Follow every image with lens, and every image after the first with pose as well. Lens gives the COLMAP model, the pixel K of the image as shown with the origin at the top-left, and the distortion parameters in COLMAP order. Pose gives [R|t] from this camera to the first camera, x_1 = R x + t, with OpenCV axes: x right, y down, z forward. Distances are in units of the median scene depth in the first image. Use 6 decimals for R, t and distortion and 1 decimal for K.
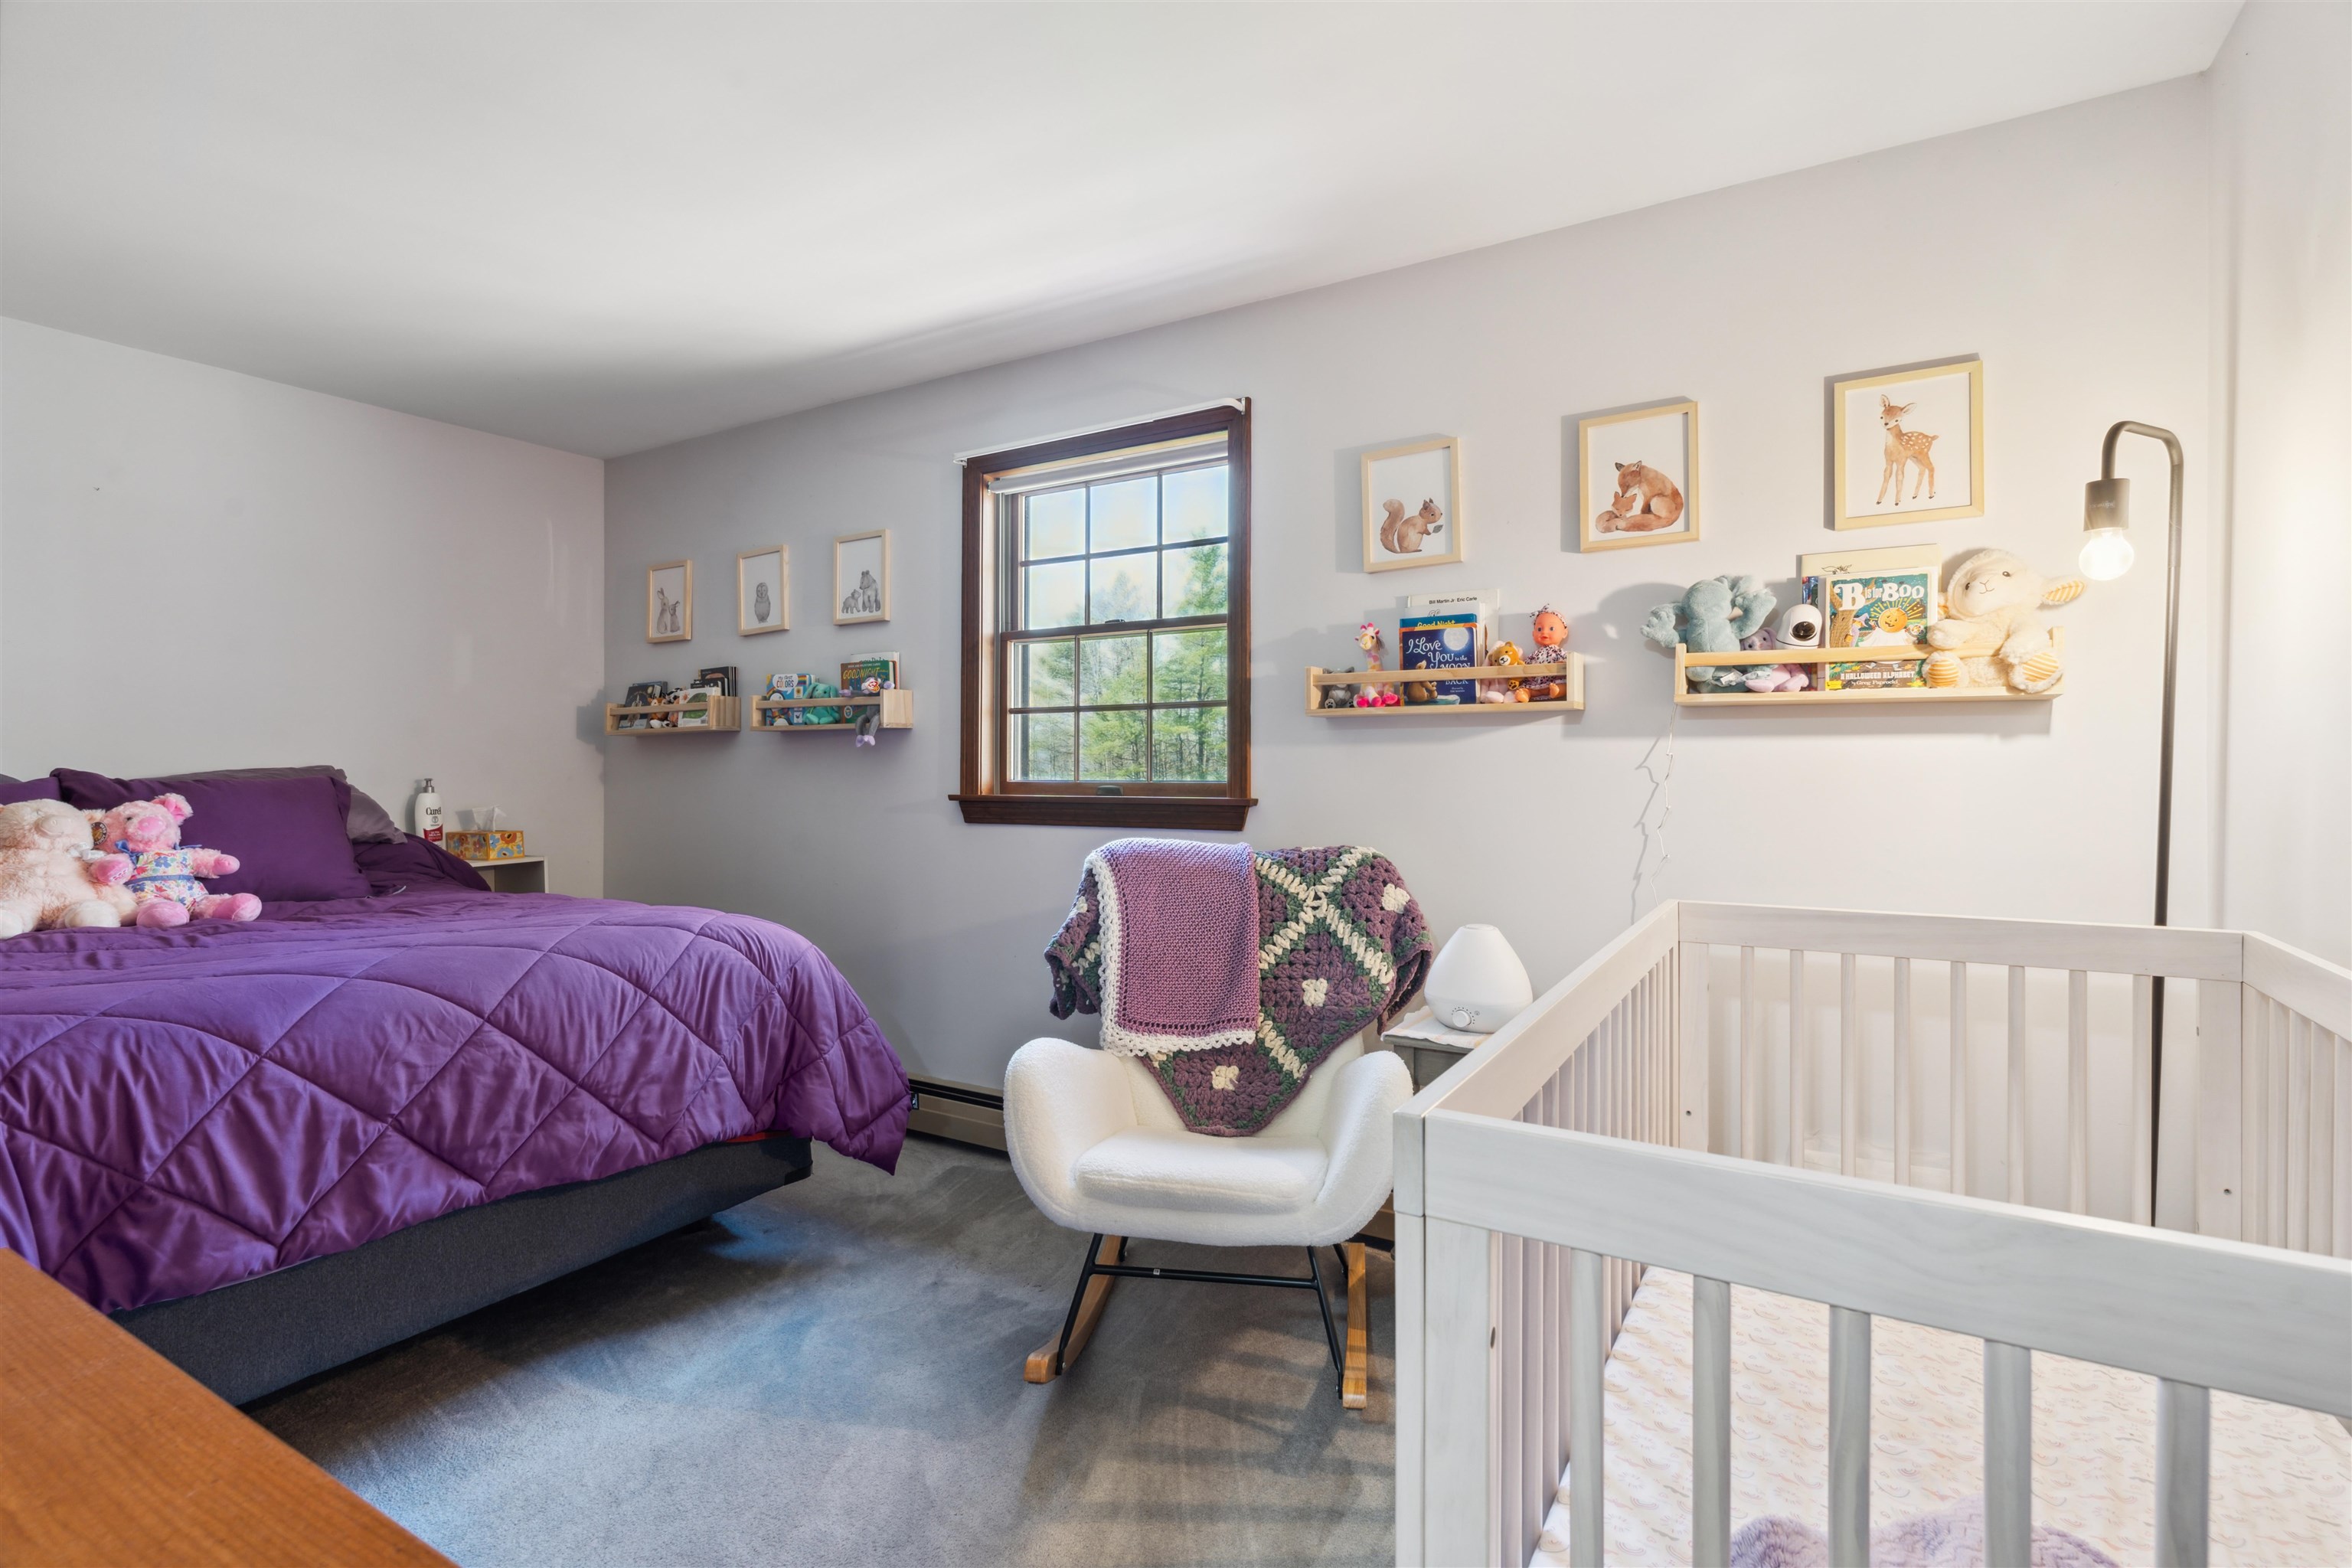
lens RADIAL K [[1115.3, 0, 1176.7], [0, 1115.3, 781.3], [0, 0, 1]] dist [0.003533, 0.001919]
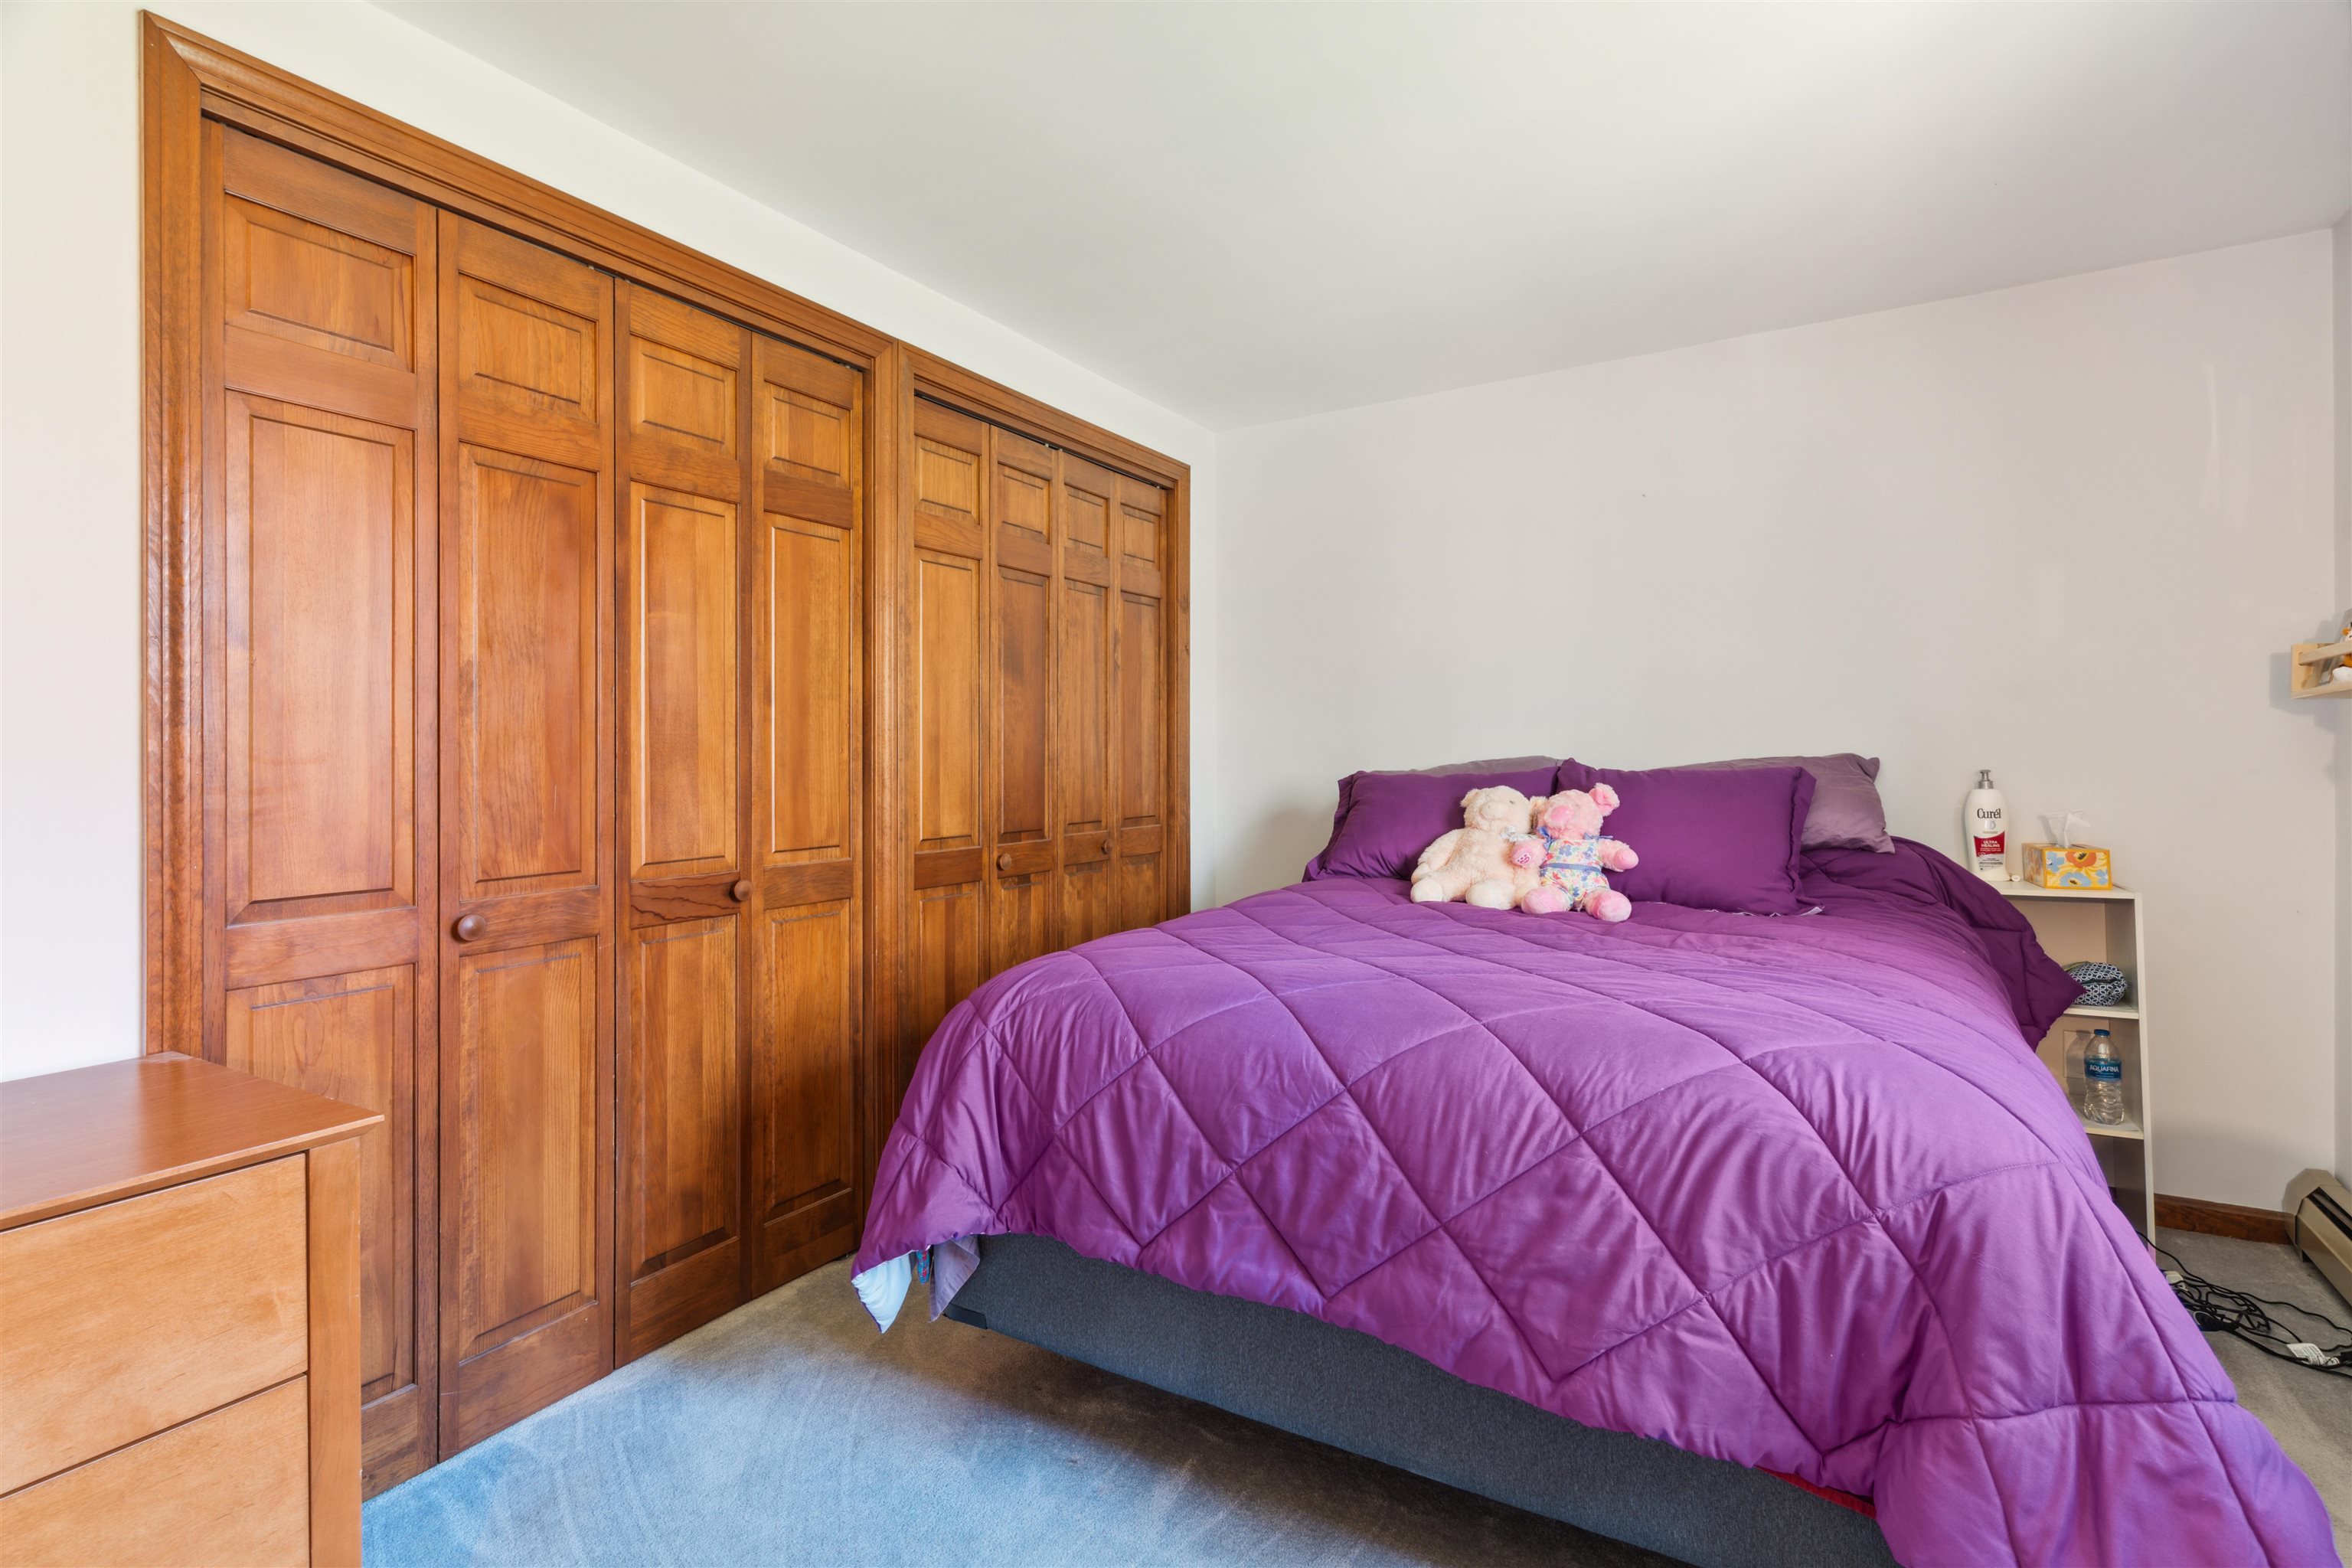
lens RADIAL K [[1115.3, 0, 1177.7], [0, 1115.3, 760.2], [0, 0, 1]] dist [0.003533, 0.001919]
pose [[0.005460, 0.002663, -0.999982, 0.143179], [-0.004739, 0.999985, 0.002637, -0.014937], [0.999974, 0.004724, 0.005472, 0.797192]]
